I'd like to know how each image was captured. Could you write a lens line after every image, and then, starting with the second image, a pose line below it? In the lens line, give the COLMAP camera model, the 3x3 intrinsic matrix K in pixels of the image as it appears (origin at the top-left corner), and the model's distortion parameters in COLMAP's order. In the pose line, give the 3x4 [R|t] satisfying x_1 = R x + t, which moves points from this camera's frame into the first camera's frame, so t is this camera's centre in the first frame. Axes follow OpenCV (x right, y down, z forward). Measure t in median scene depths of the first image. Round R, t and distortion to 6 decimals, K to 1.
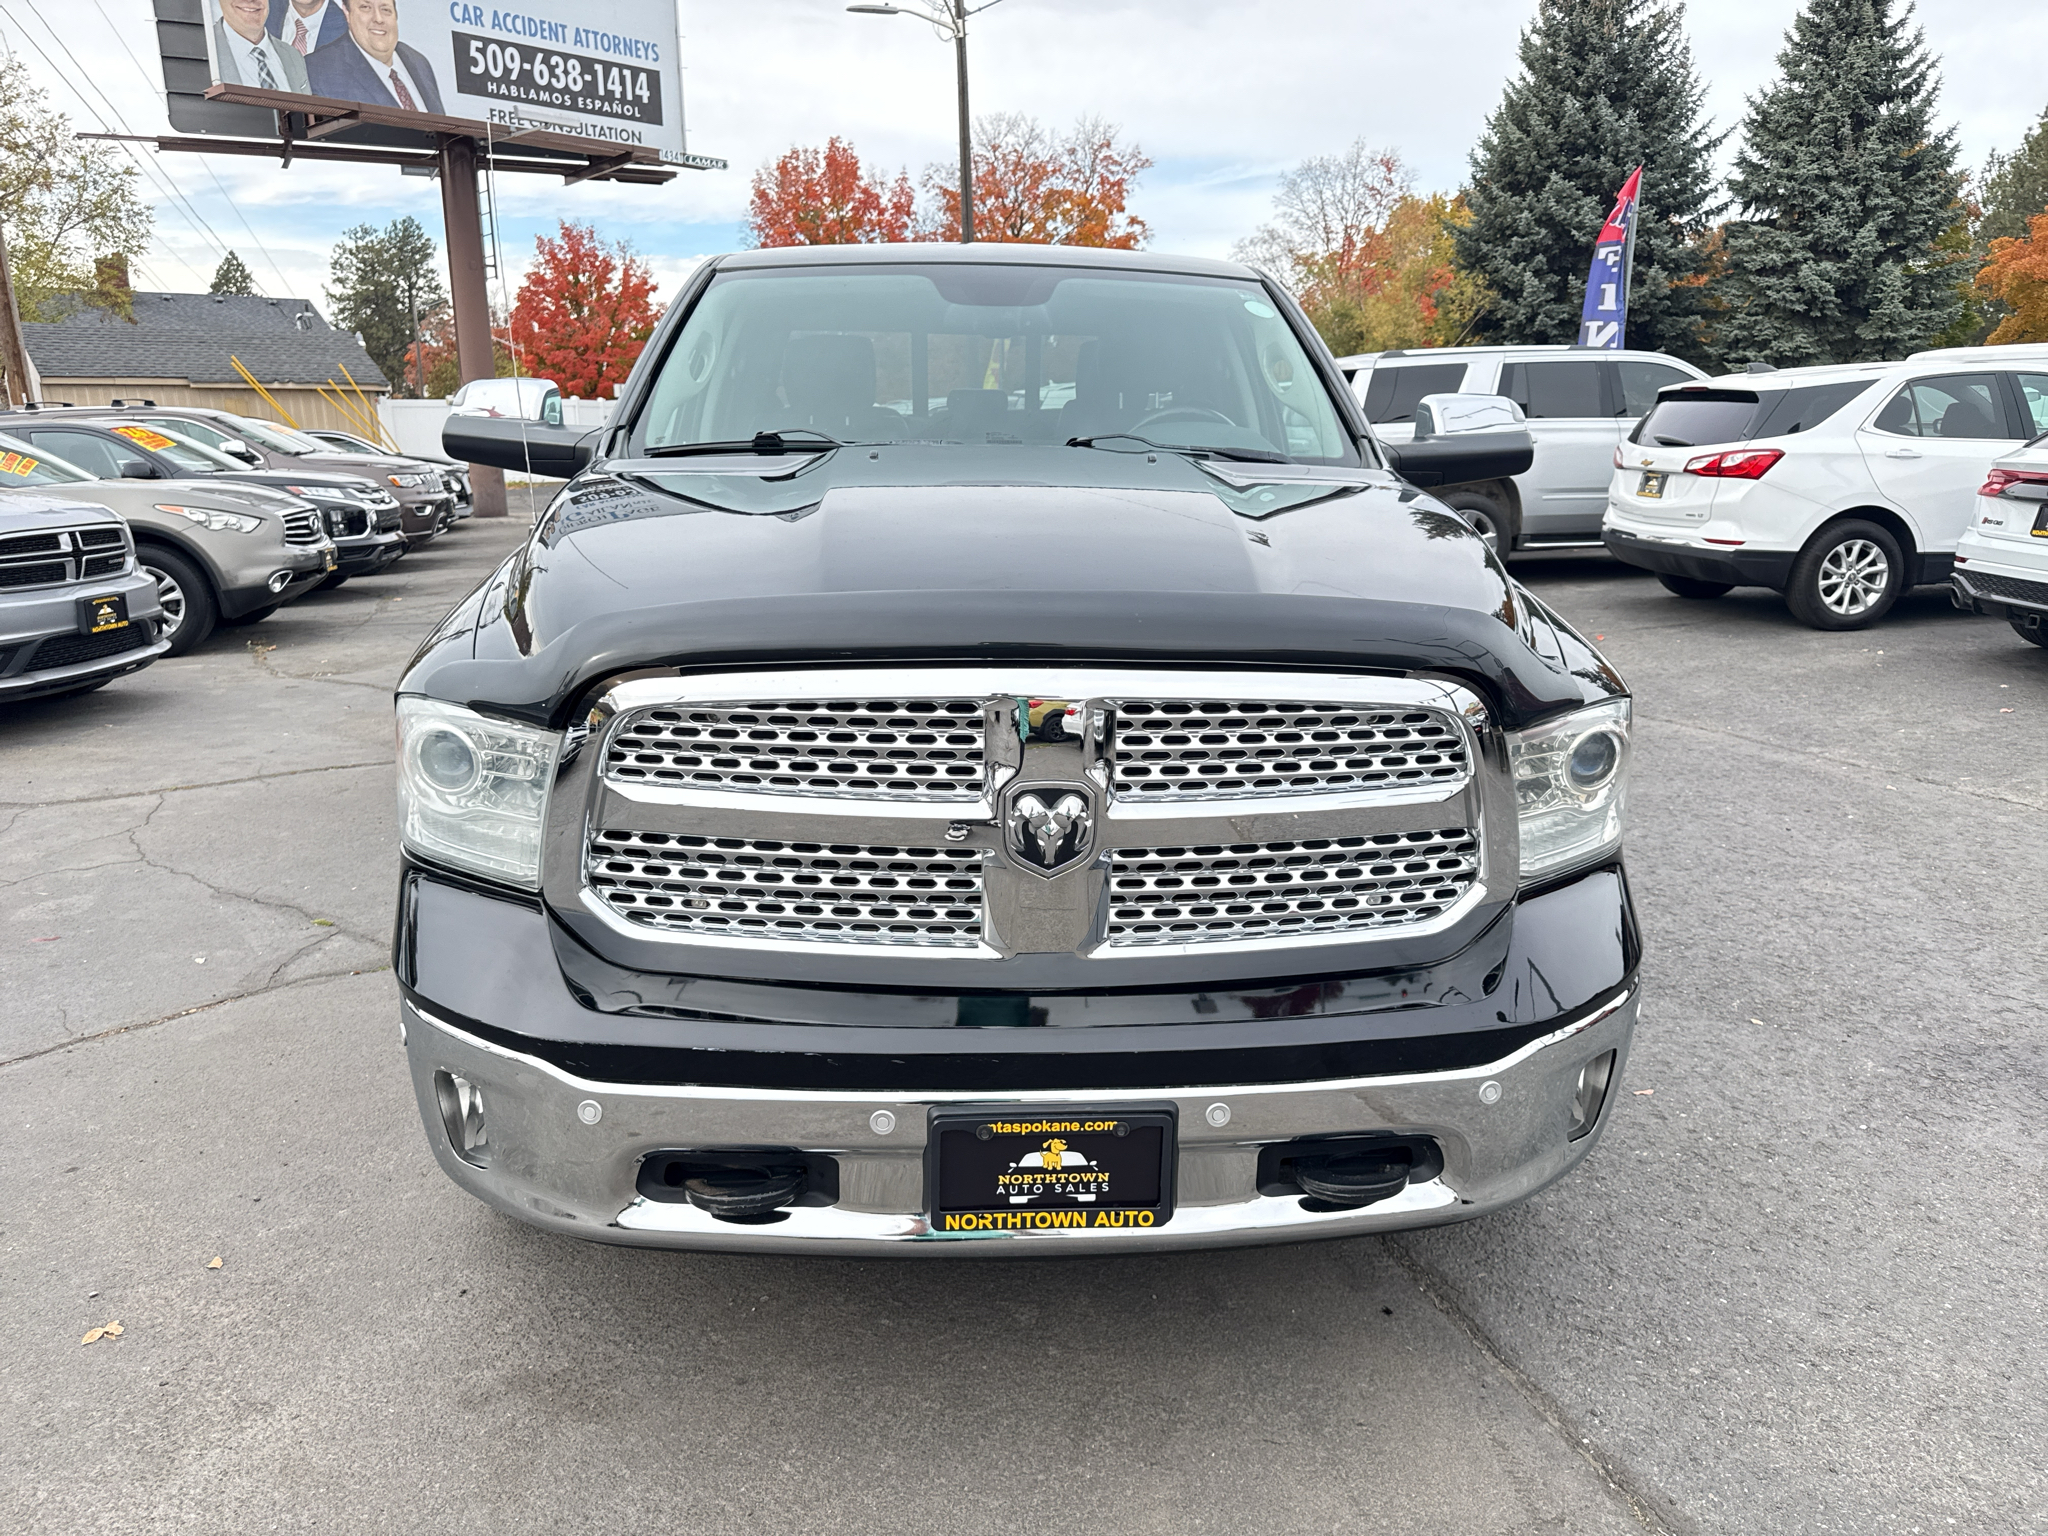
lens RADIAL K [[1453.3, 0, 1032.8], [0, 1453.3, 779.3], [0, 0, 1]] dist [0.032388, -0.037607]
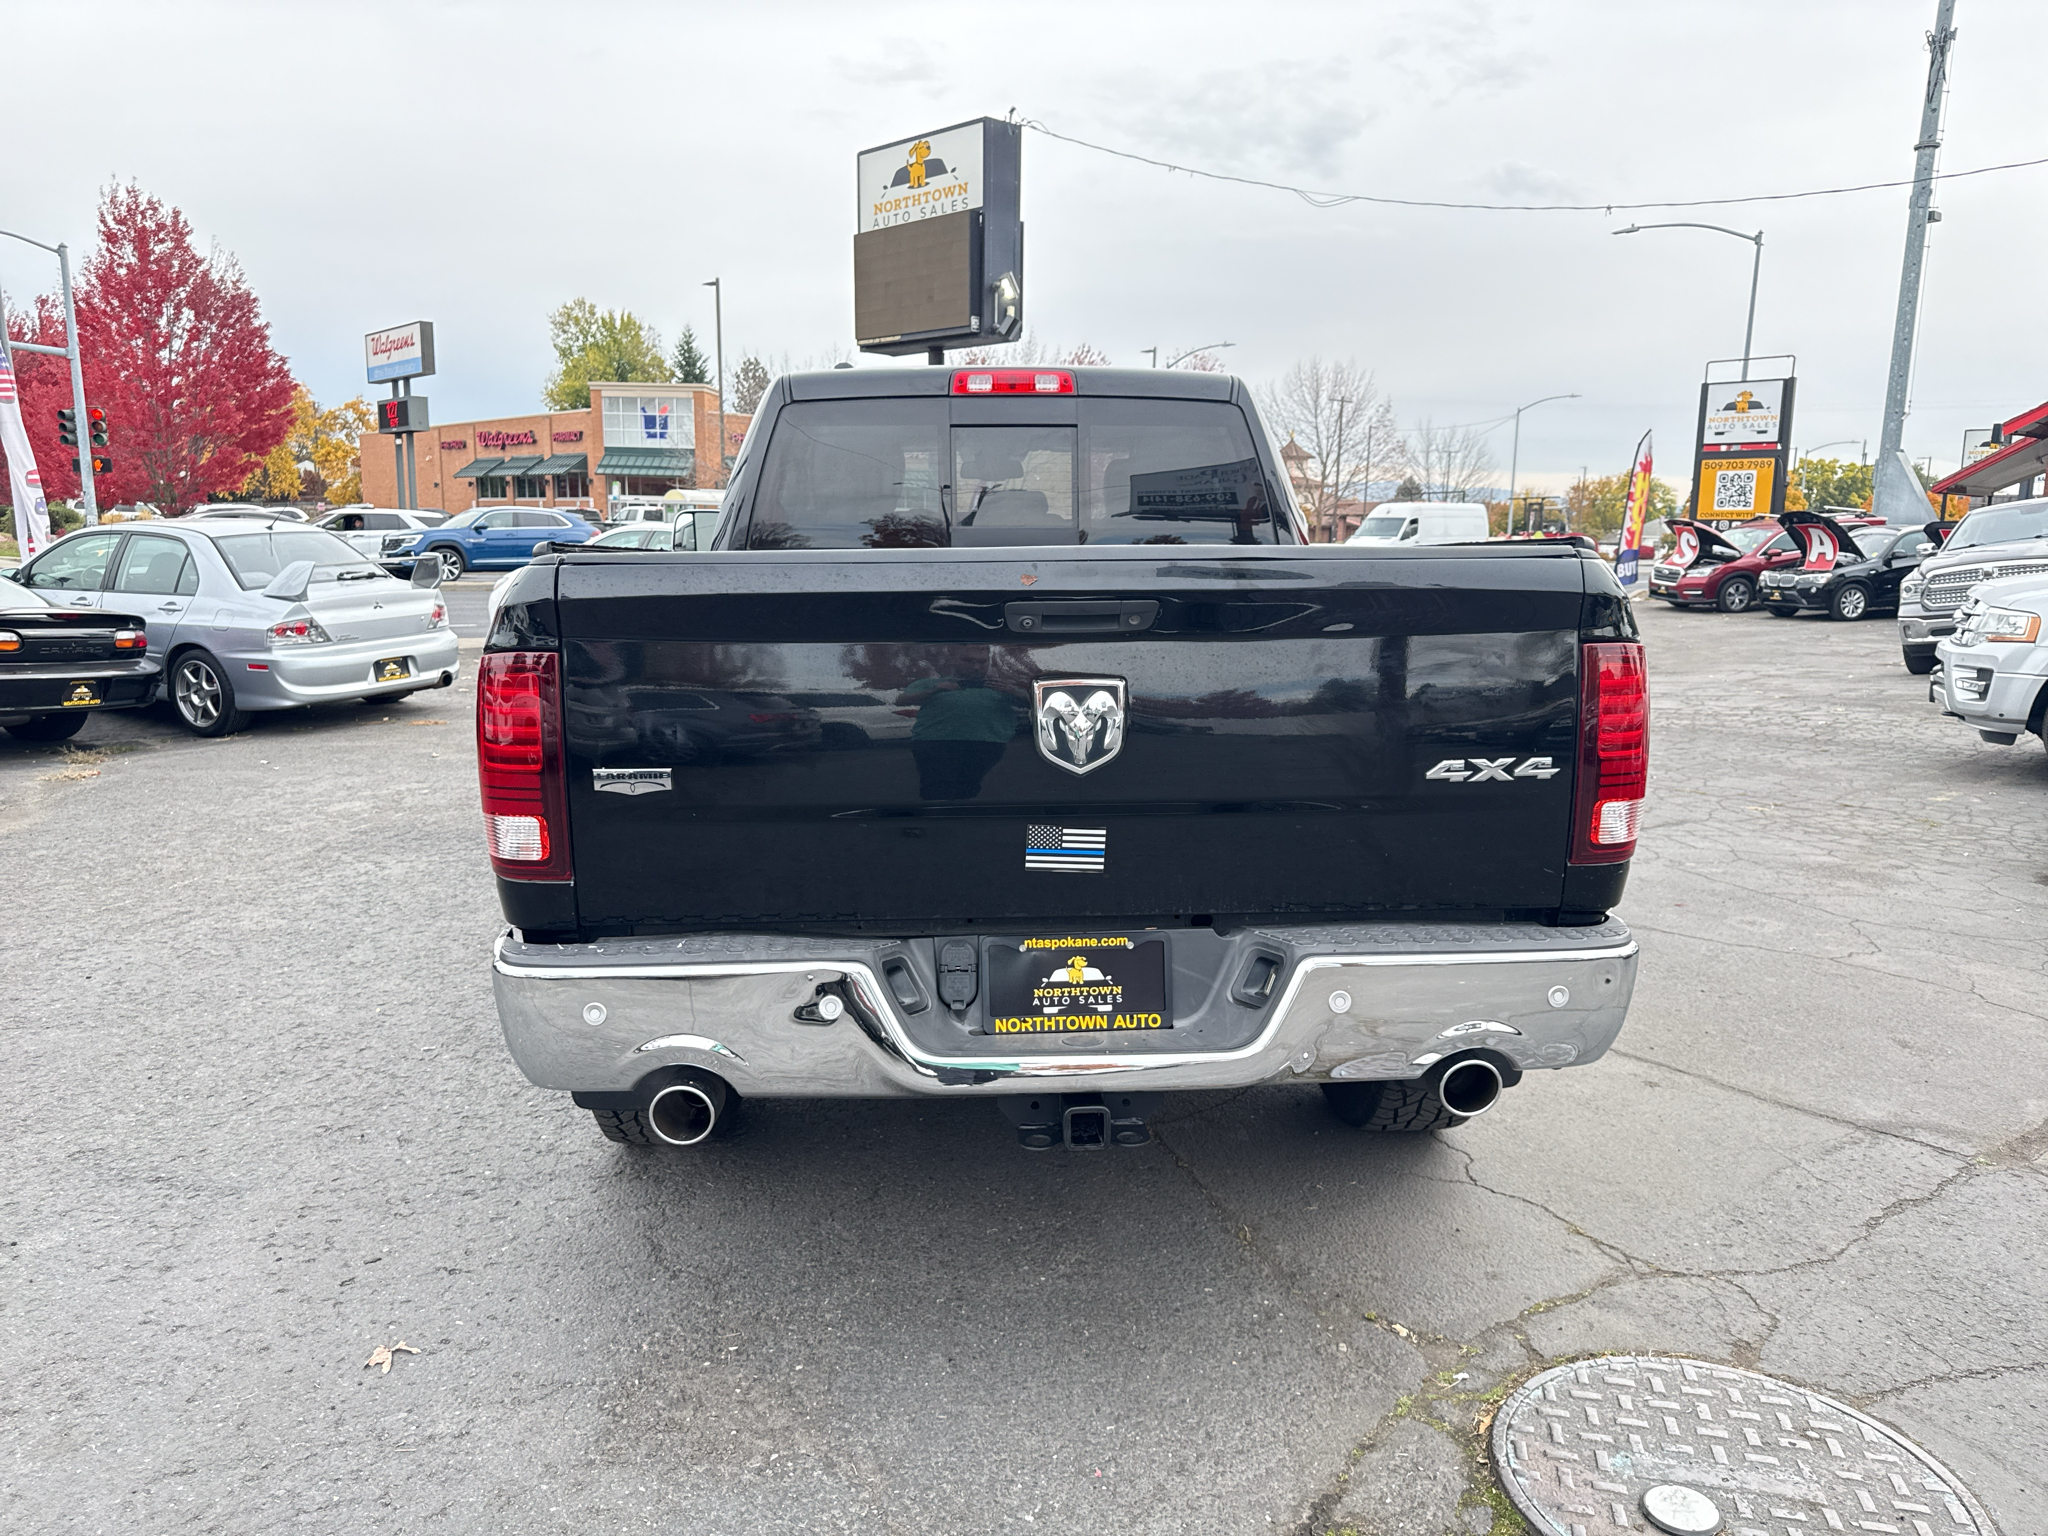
lens RADIAL K [[1453.3, 0, 1027.6], [0, 1453.3, 770.3], [0, 0, 1]] dist [0.032388, -0.037607]
pose [[-0.999963, -0.008572, 0.000704, -0.005859], [-0.007613, 0.920233, 0.391296, -0.053466], [-0.004002, 0.391276, -0.920265, 0.219152]]
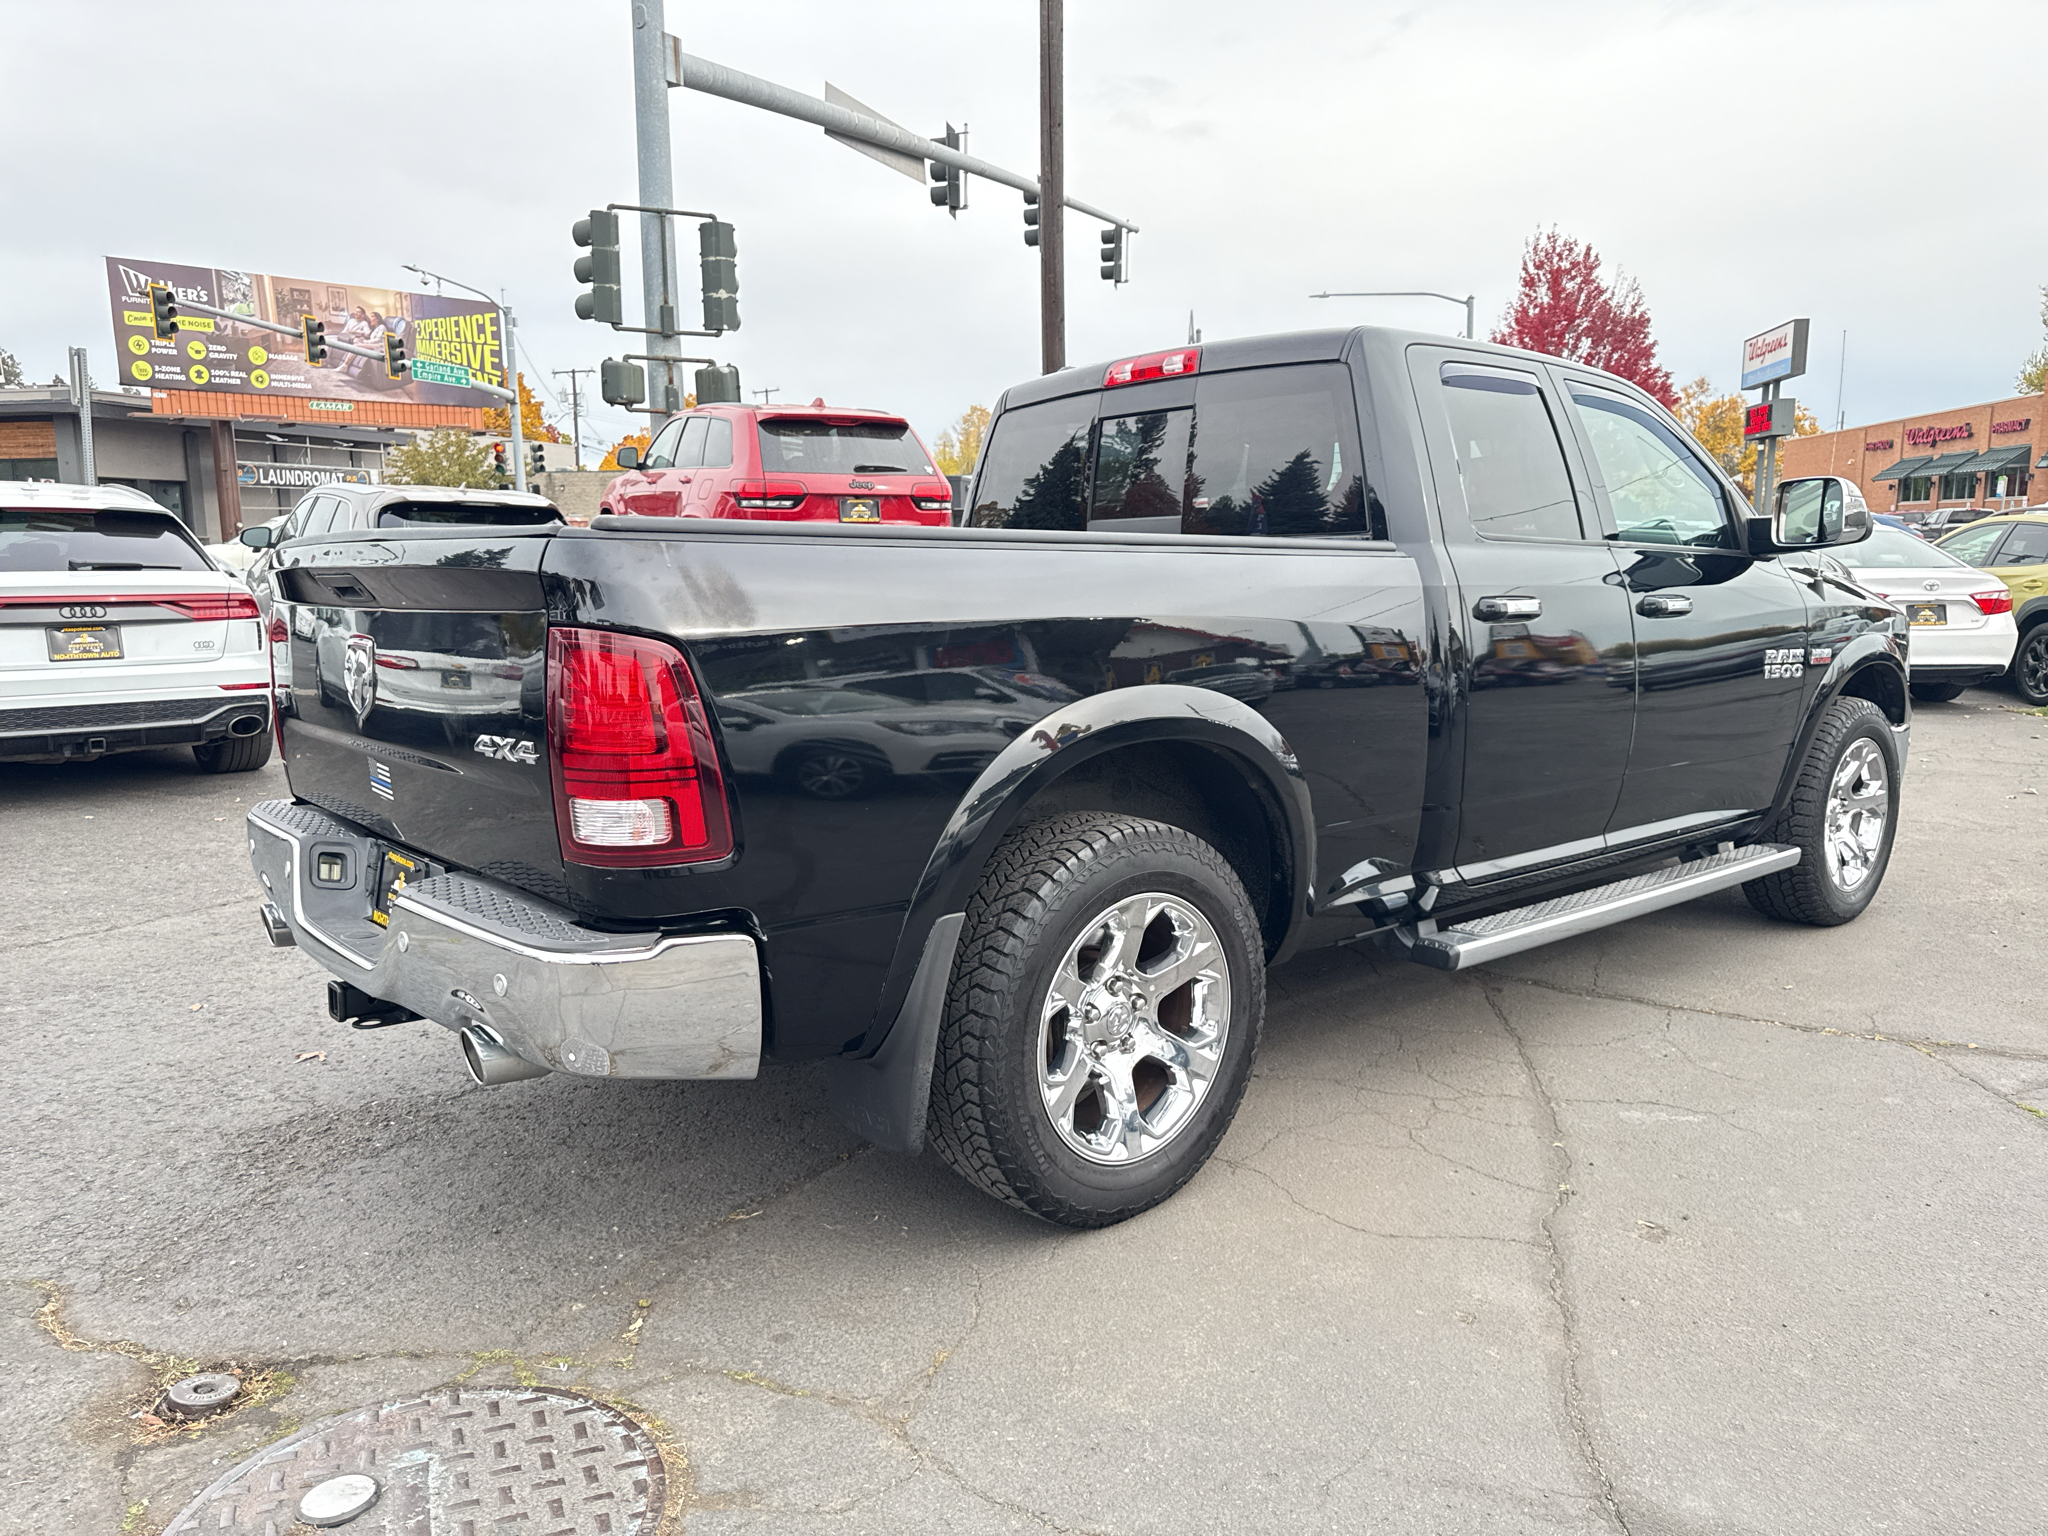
lens RADIAL K [[1453.3, 0, 1019.5], [0, 1453.3, 768.4], [0, 0, 1]] dist [0.032388, -0.037607]
pose [[-0.601199, -0.115288, 0.790740, -0.077855], [0.199953, 0.936356, 0.288542, -0.043491], [-0.773679, 0.331582, -0.539884, 0.183713]]
